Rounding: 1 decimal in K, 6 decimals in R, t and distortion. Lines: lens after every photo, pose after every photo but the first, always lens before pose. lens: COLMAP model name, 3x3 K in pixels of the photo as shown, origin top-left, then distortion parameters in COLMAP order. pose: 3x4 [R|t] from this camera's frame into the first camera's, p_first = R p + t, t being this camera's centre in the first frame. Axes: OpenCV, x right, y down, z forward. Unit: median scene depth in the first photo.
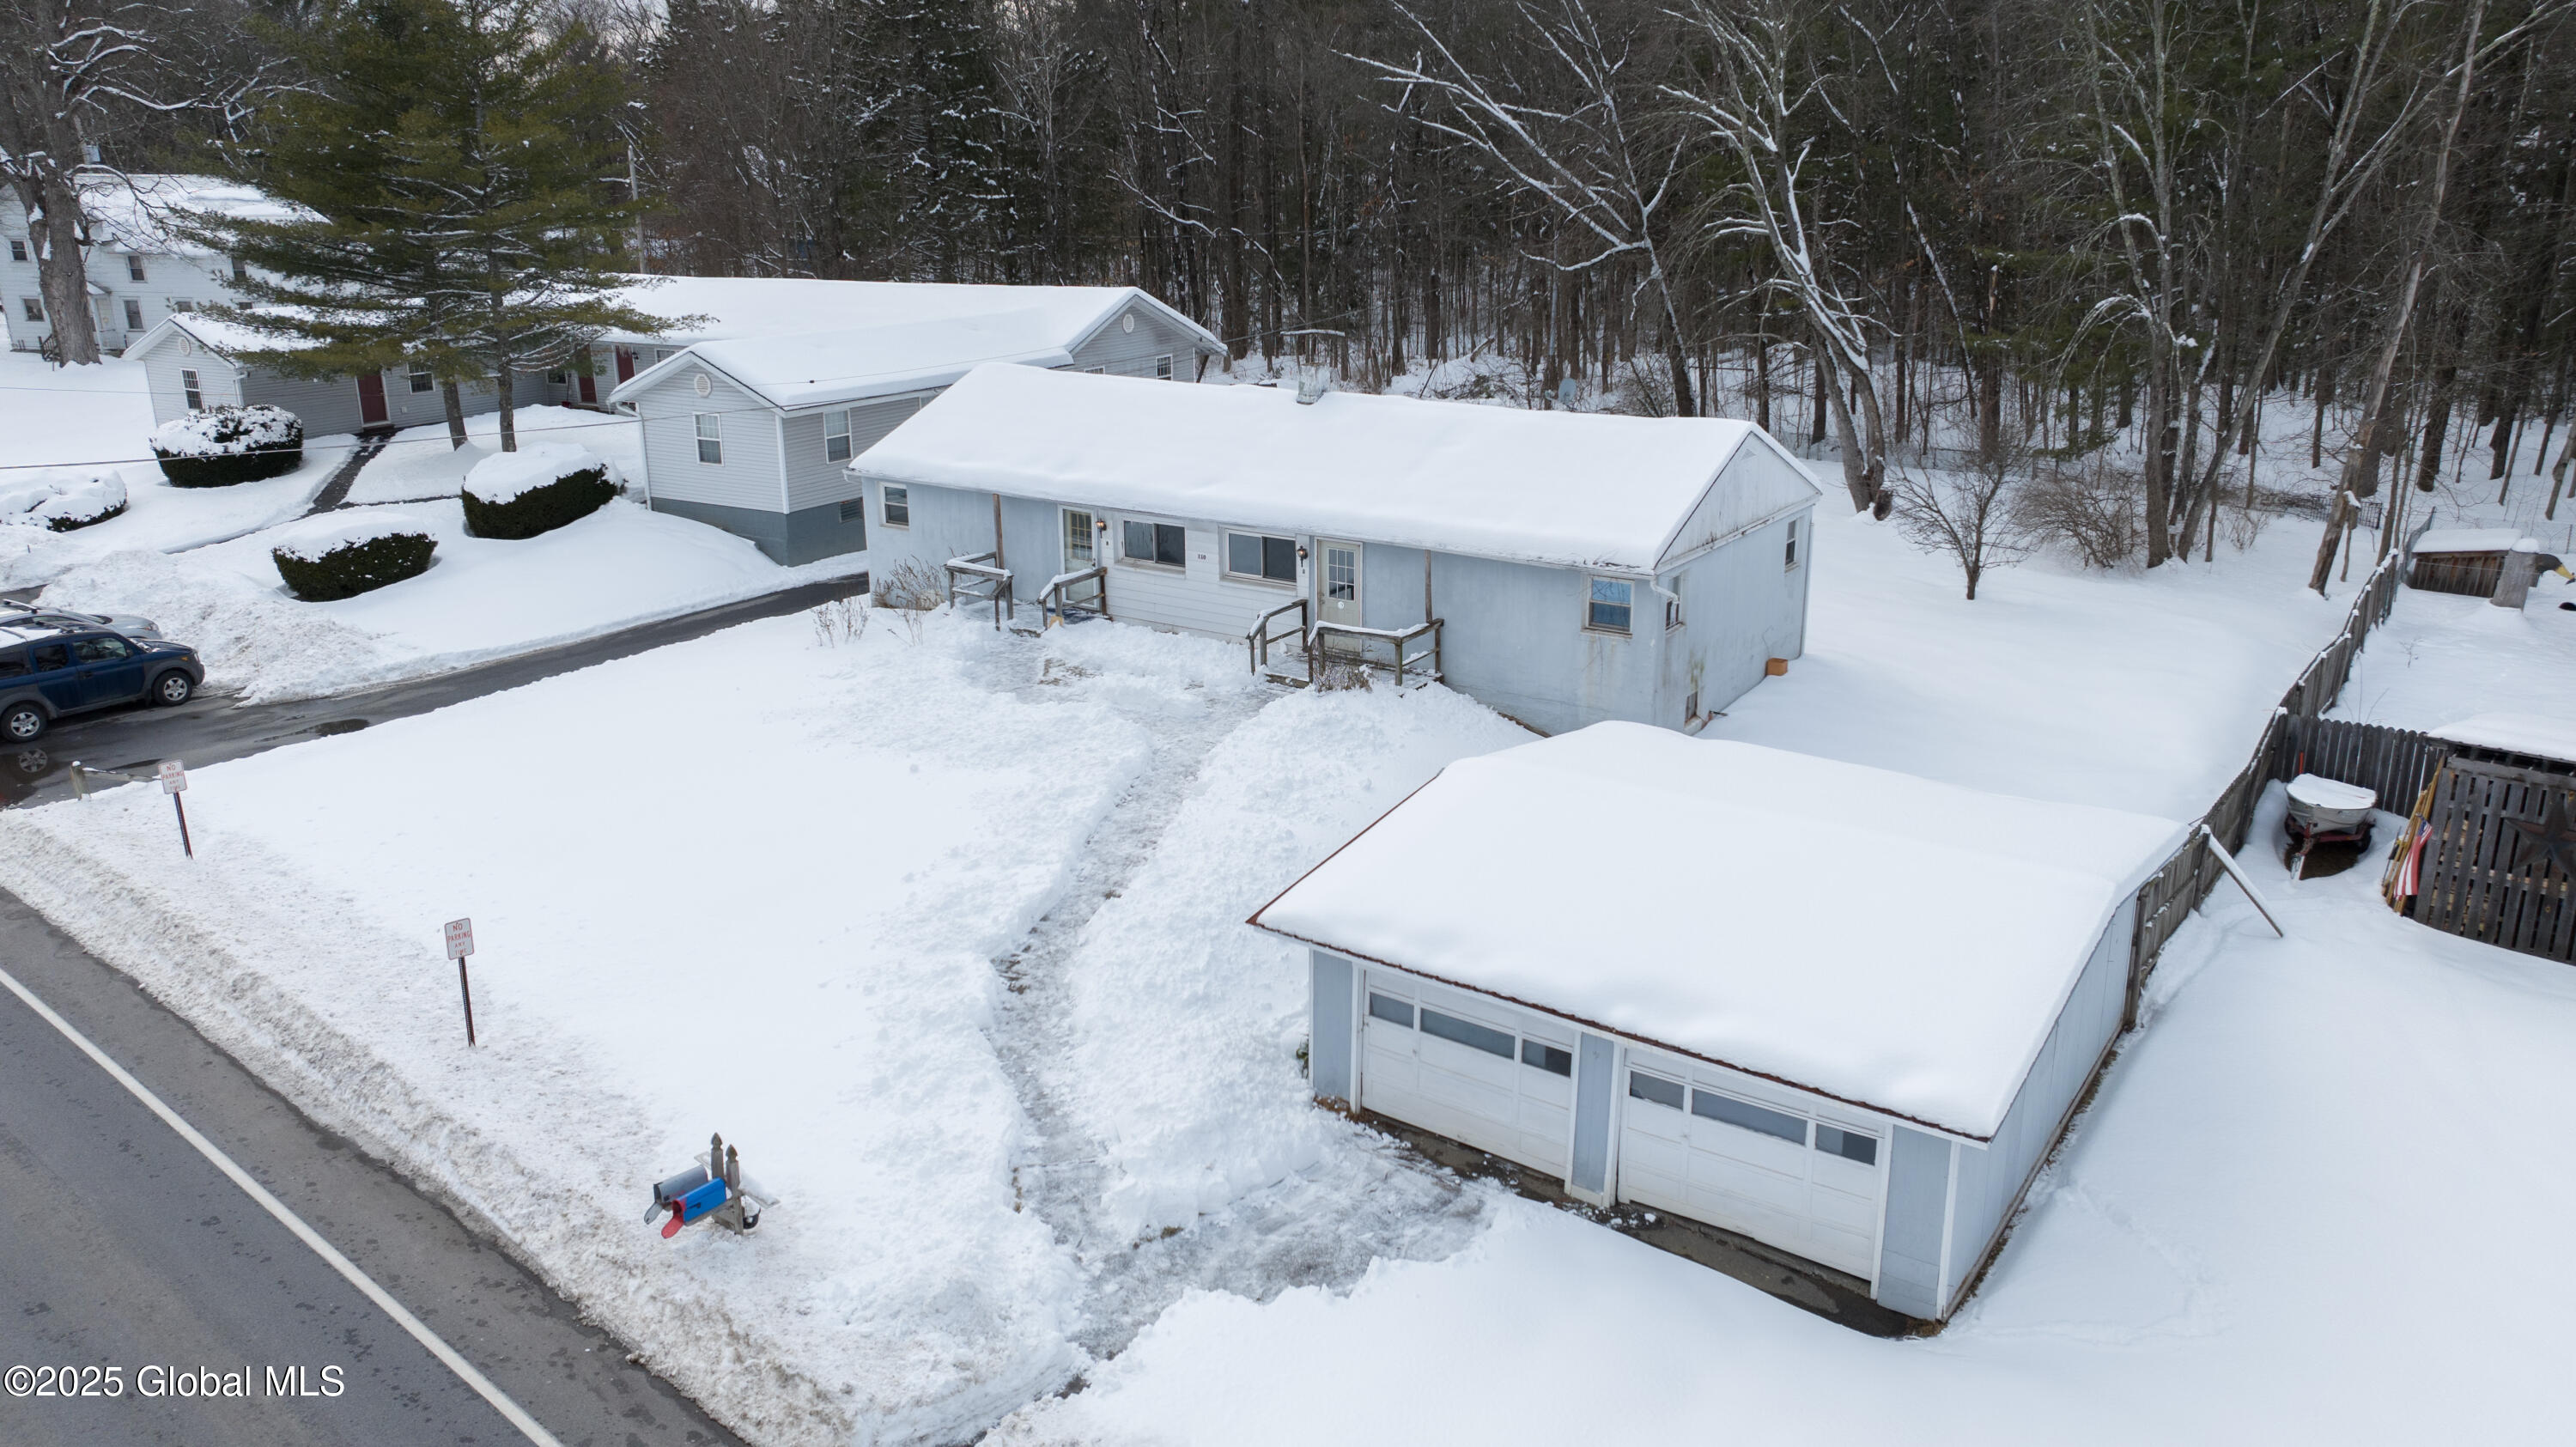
lens RADIAL K [[1794.2, 0, 1288.0], [0, 1794.2, 723.5], [0, 0, 1]] dist [0.003299, 0.002135]
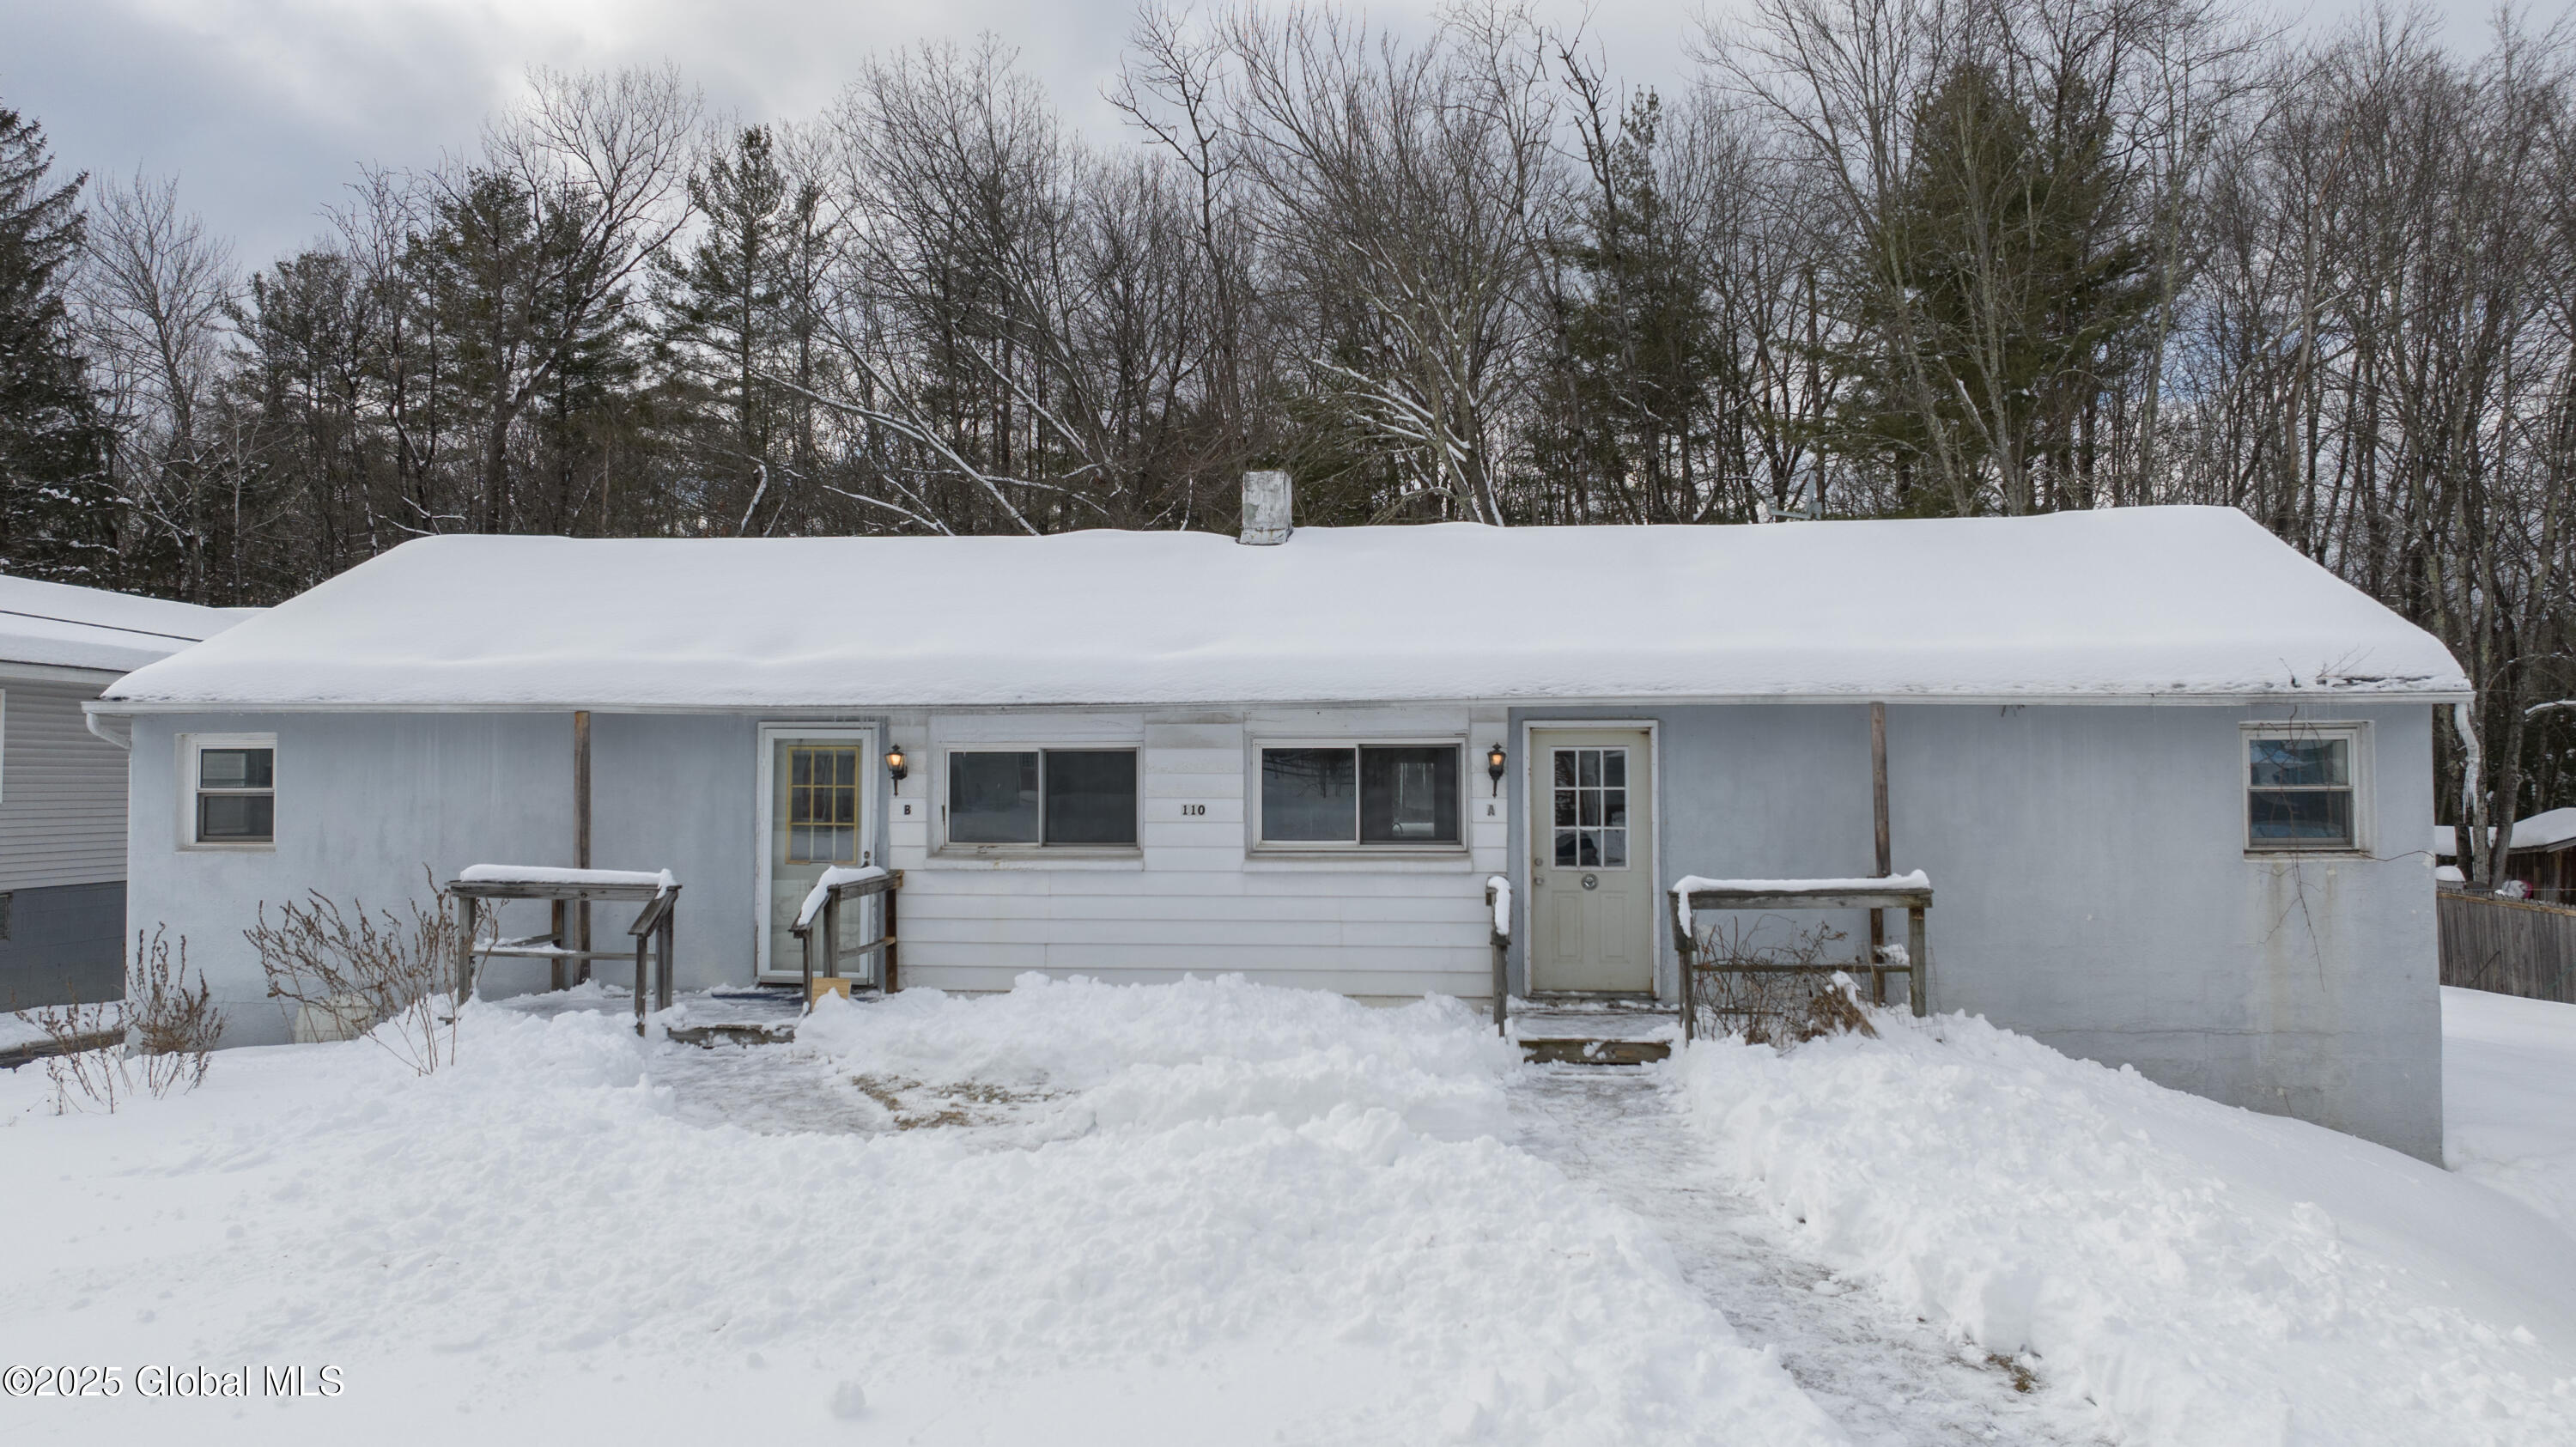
lens RADIAL K [[1835.5, 0, 1288.0], [0, 1835.5, 723.5], [0, 0, 1]] dist [-0.041836, 0.000070]
pose [[0.886922, 0.018142, 0.461562, -0.219489], [0.133840, 0.946271, -0.294377, 0.015431], [-0.442103, 0.322865, 0.836841, 0.616615]]
